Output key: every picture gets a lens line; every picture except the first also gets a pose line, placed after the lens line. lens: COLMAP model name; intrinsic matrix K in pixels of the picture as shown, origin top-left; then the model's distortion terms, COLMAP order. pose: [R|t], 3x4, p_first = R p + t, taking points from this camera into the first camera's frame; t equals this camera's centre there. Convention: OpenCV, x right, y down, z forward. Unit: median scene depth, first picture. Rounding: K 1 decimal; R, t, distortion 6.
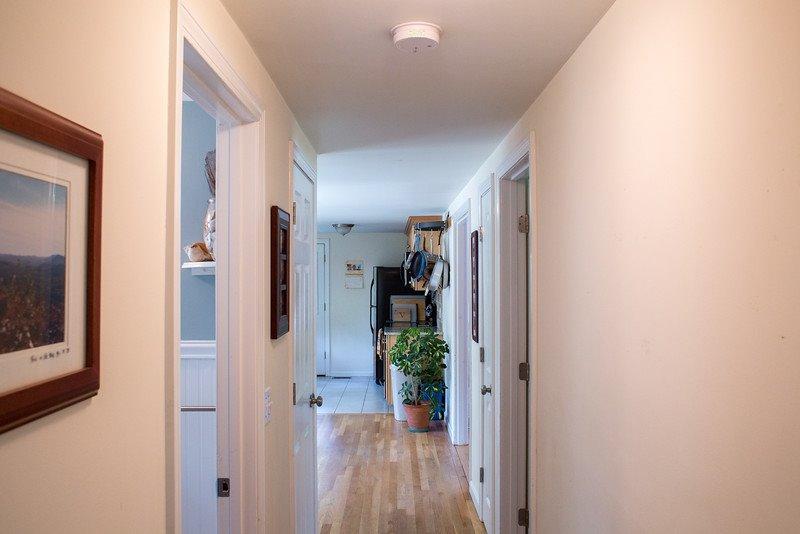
lens RADIAL K [[634.5, 0, 400.0], [0, 634.5, 267.0], [0, 0, 1]] dist [-0.103318, 0.127691]
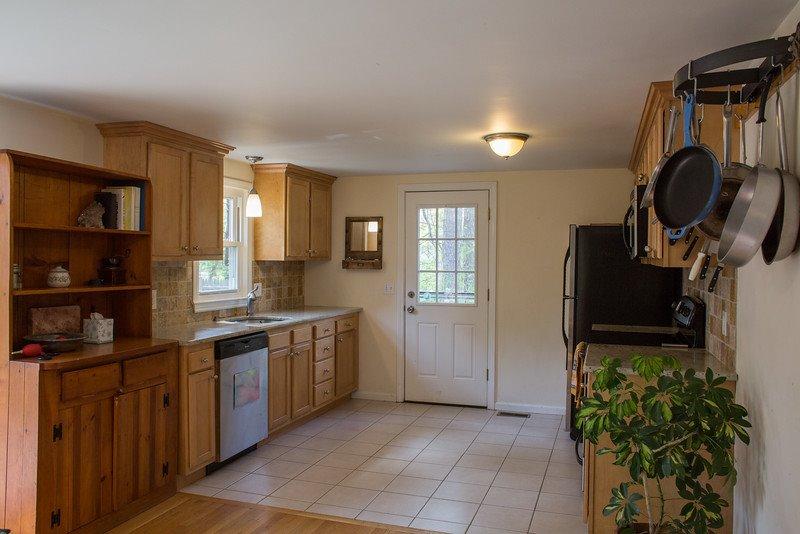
lens RADIAL K [[634.5, 0, 400.0], [0, 634.5, 267.0], [0, 0, 1]] dist [-0.103318, 0.127691]
pose [[0.948359, 0.017411, -0.316721, -0.007890], [-0.007733, 0.999465, 0.031789, 0.019535], [0.317105, -0.027699, 0.947986, 0.436466]]
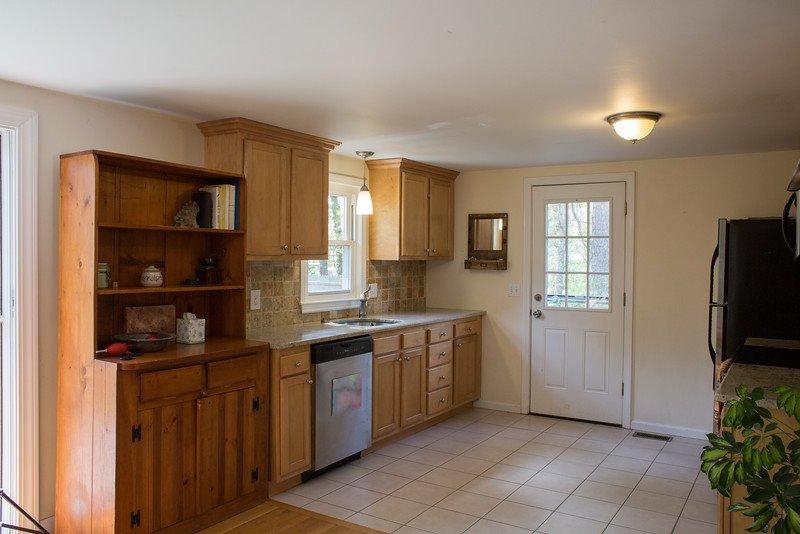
lens RADIAL K [[634.5, 0, 400.0], [0, 634.5, 267.0], [0, 0, 1]] dist [-0.103318, 0.127691]
pose [[0.842016, 0.022528, -0.538981, 0.008463], [-0.004645, 0.999393, 0.034516, 0.019668], [0.539432, -0.026559, 0.841610, 0.489514]]
